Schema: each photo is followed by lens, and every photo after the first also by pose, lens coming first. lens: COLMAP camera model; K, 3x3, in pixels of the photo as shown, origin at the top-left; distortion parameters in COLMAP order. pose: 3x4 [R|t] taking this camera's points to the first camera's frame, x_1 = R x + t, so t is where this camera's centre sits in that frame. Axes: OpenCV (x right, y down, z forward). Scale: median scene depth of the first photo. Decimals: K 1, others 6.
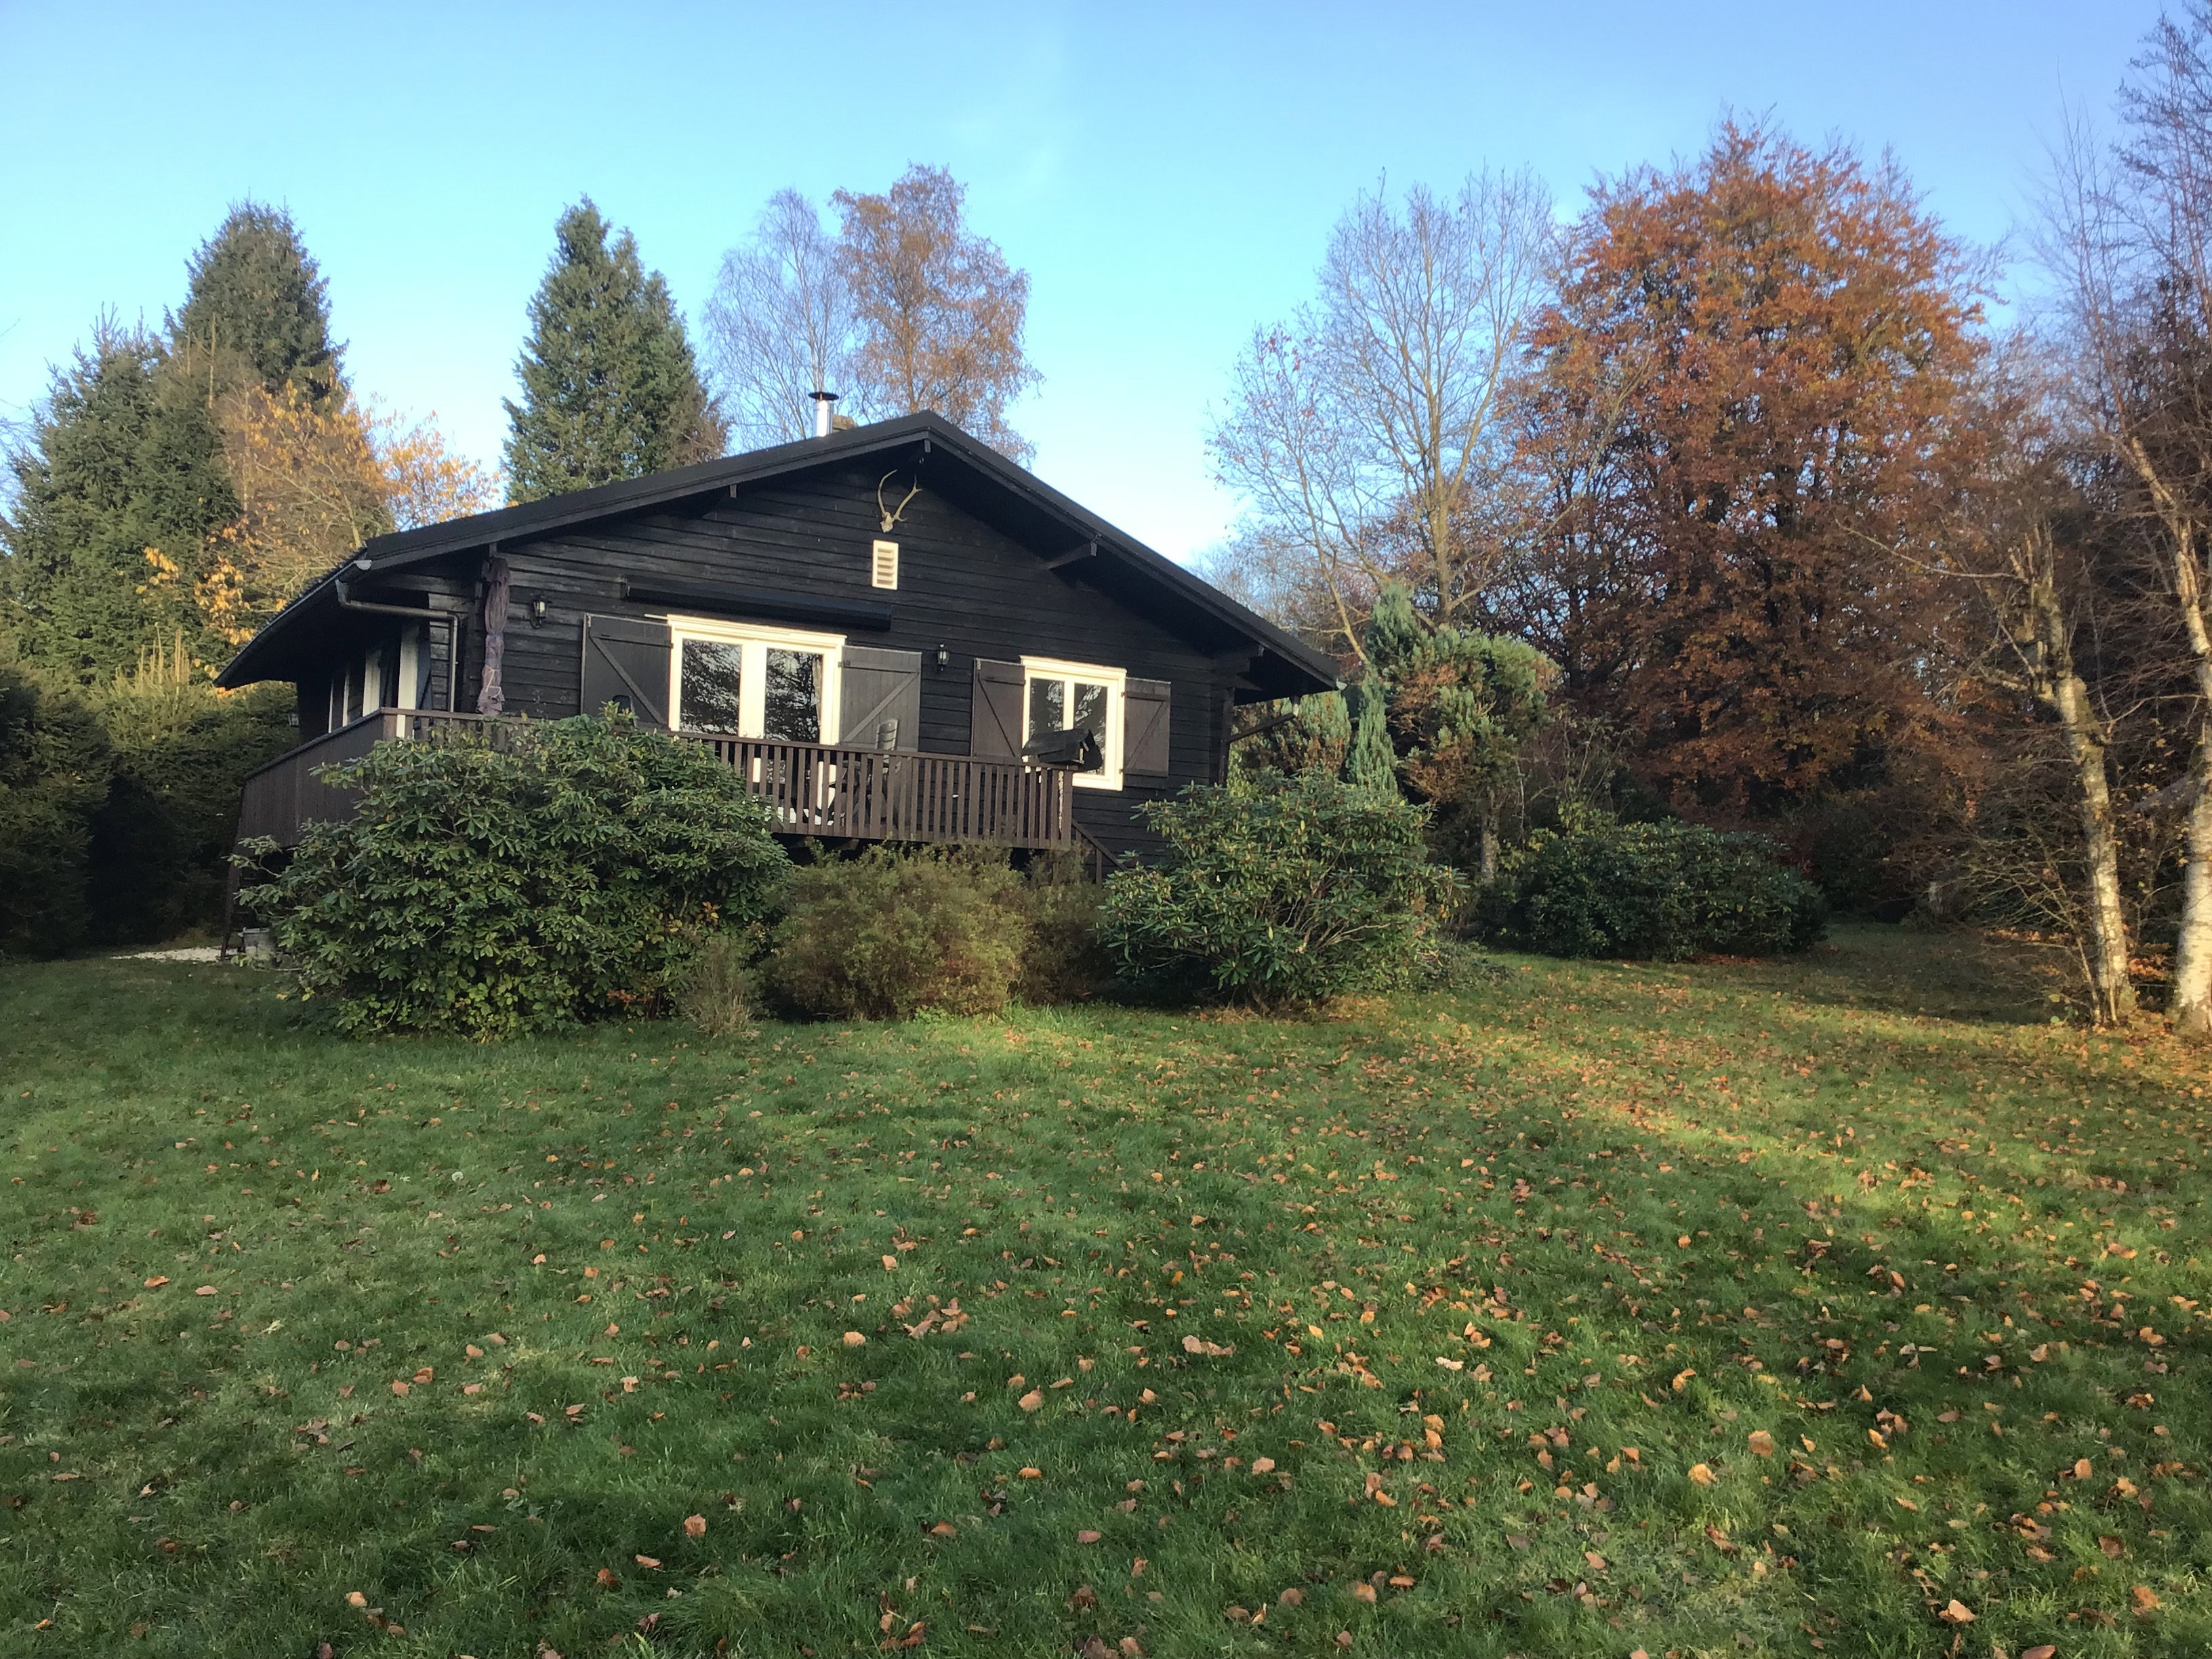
lens RADIAL K [[1992.3, 0, 1106.0], [0, 1992.3, 829.5], [0, 0, 1]] dist [-0.001281, -0.284360]
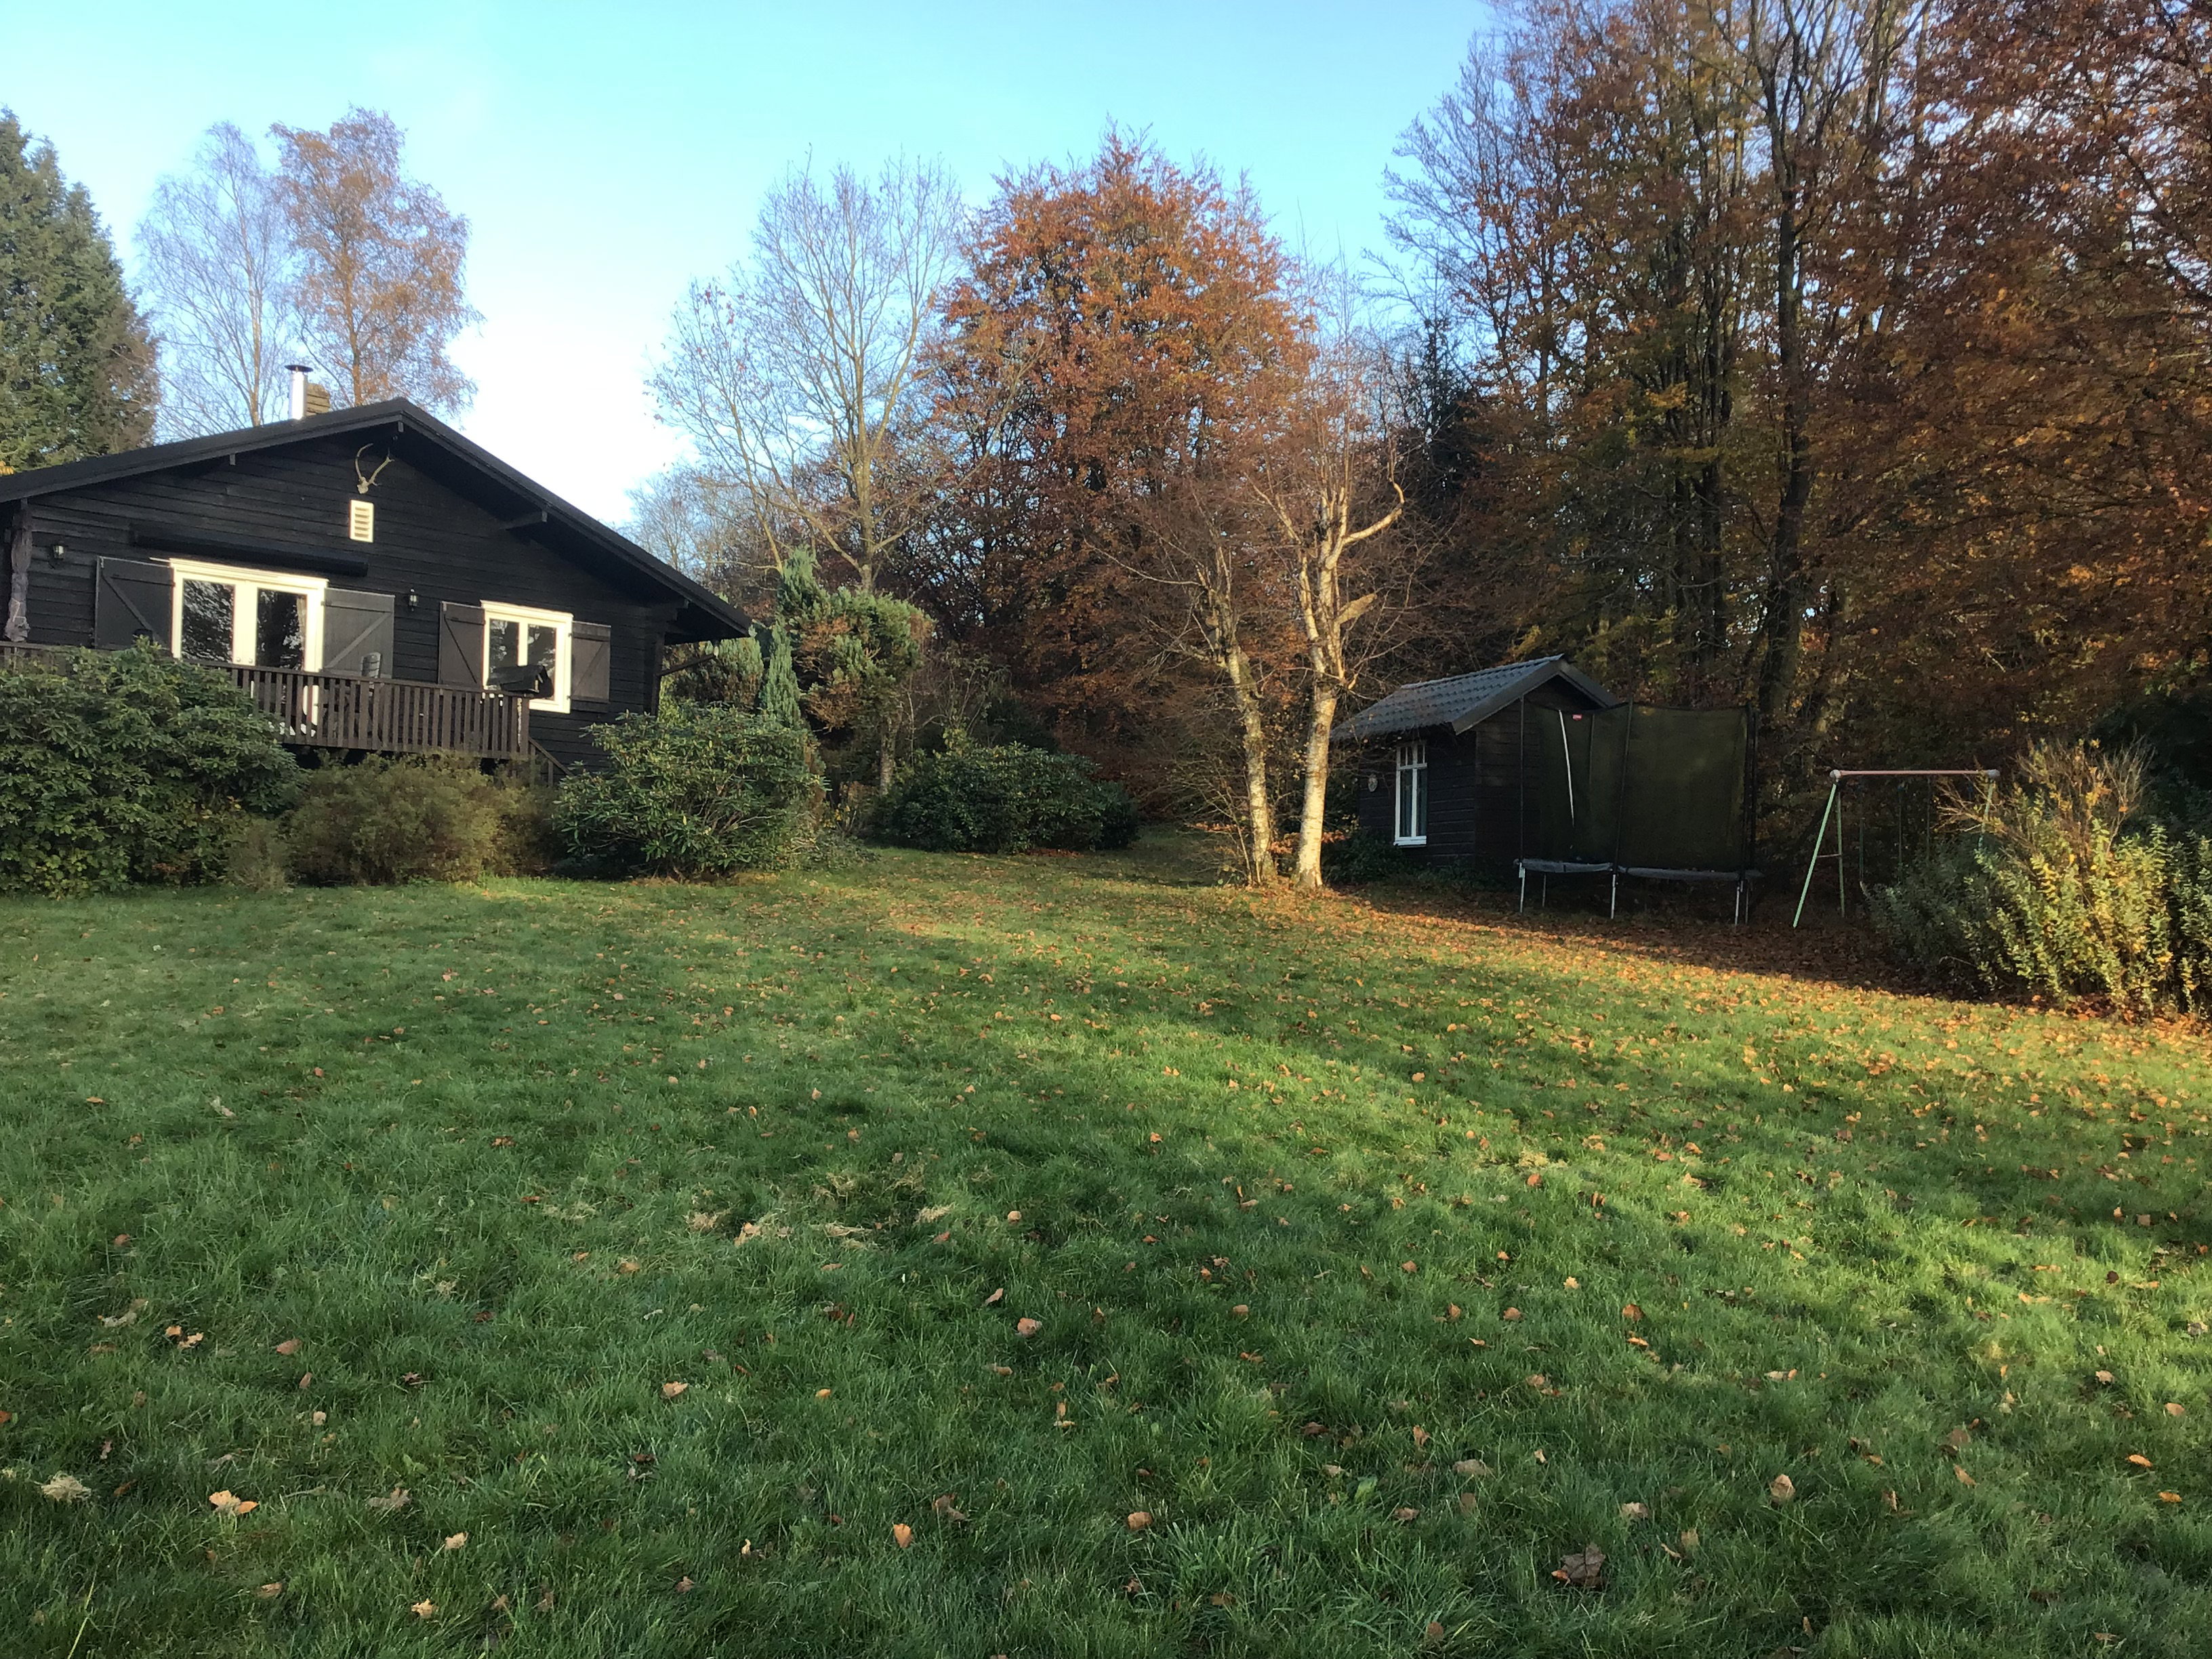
lens RADIAL K [[1904.5, 0, 1106.0], [0, 1904.5, 829.5], [0, 0, 1]] dist [0.137776, -0.212279]
pose [[0.959744, 0.002267, 0.280866, -0.006224], [-0.013996, 0.999111, 0.039763, 0.000219], [-0.280526, -0.042093, 0.958923, -0.202320]]
